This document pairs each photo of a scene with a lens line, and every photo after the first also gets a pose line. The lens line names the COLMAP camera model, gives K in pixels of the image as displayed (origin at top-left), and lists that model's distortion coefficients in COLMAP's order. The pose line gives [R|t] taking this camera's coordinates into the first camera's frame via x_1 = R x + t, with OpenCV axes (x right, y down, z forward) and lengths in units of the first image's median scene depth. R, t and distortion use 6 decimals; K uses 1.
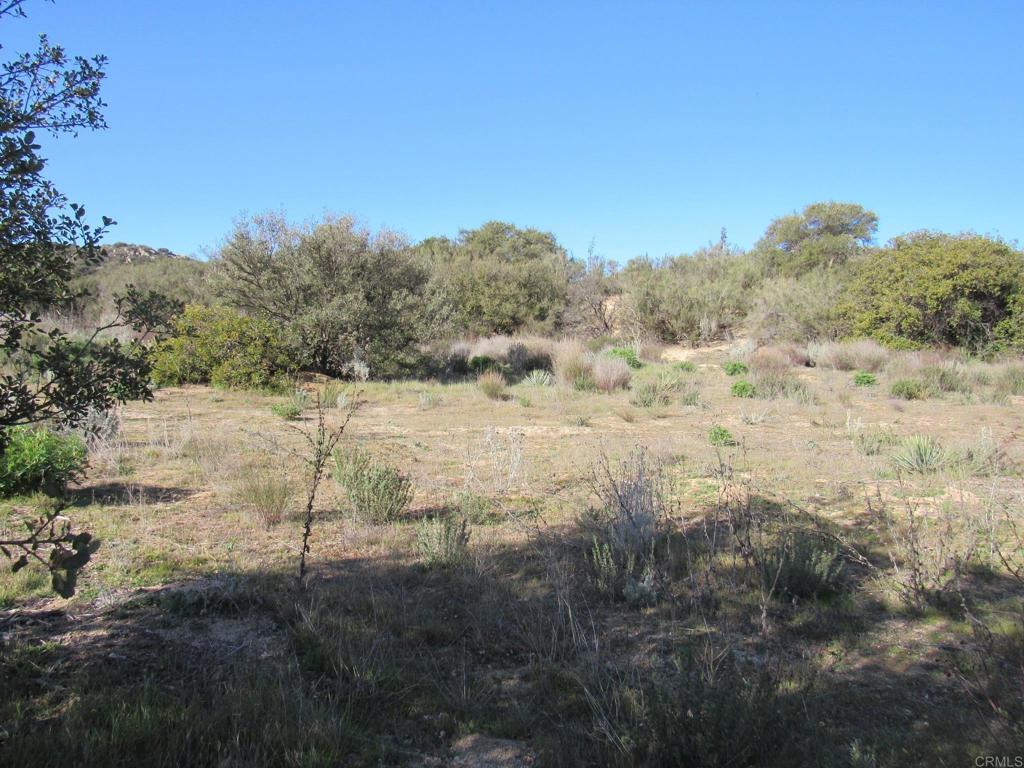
lens RADIAL K [[732.1, 0, 510.2], [0, 732.1, 388.8], [0, 0, 1]] dist [-0.026243, 0.000581]
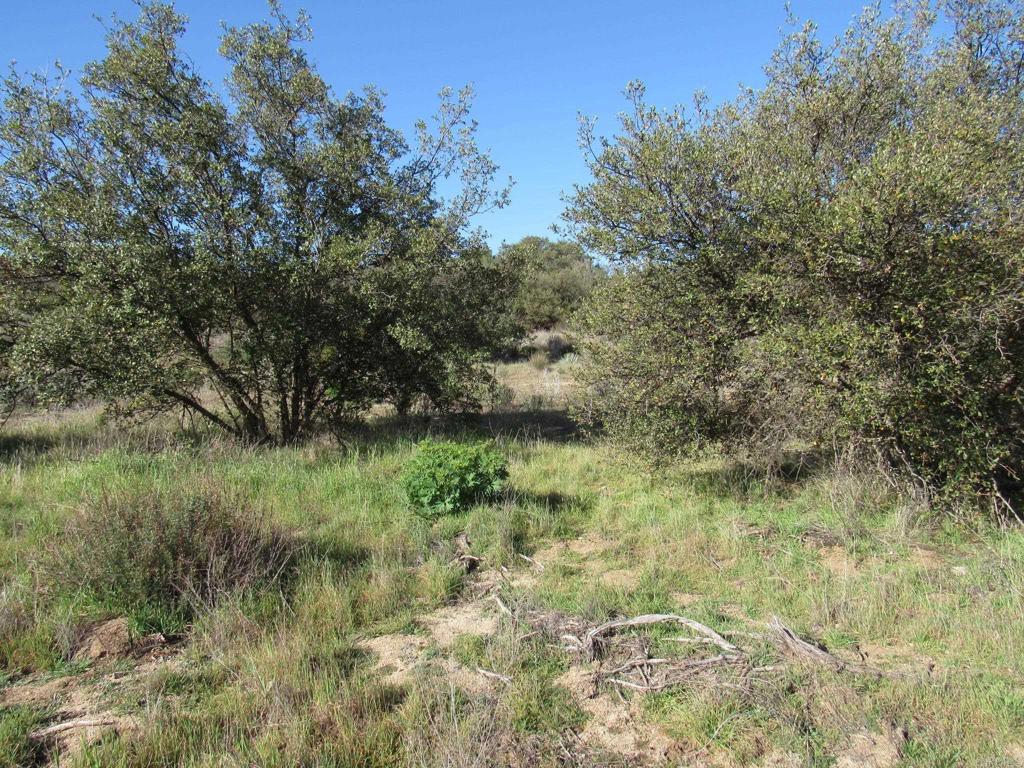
lens RADIAL K [[732.1, 0, 510.2], [0, 732.1, 388.8], [0, 0, 1]] dist [-0.026243, 0.000581]
pose [[0.998407, -0.028446, -0.048730, -0.006367], [0.028569, 0.999590, 0.001827, 0.023210], [0.048658, -0.003216, 0.998810, -0.267237]]
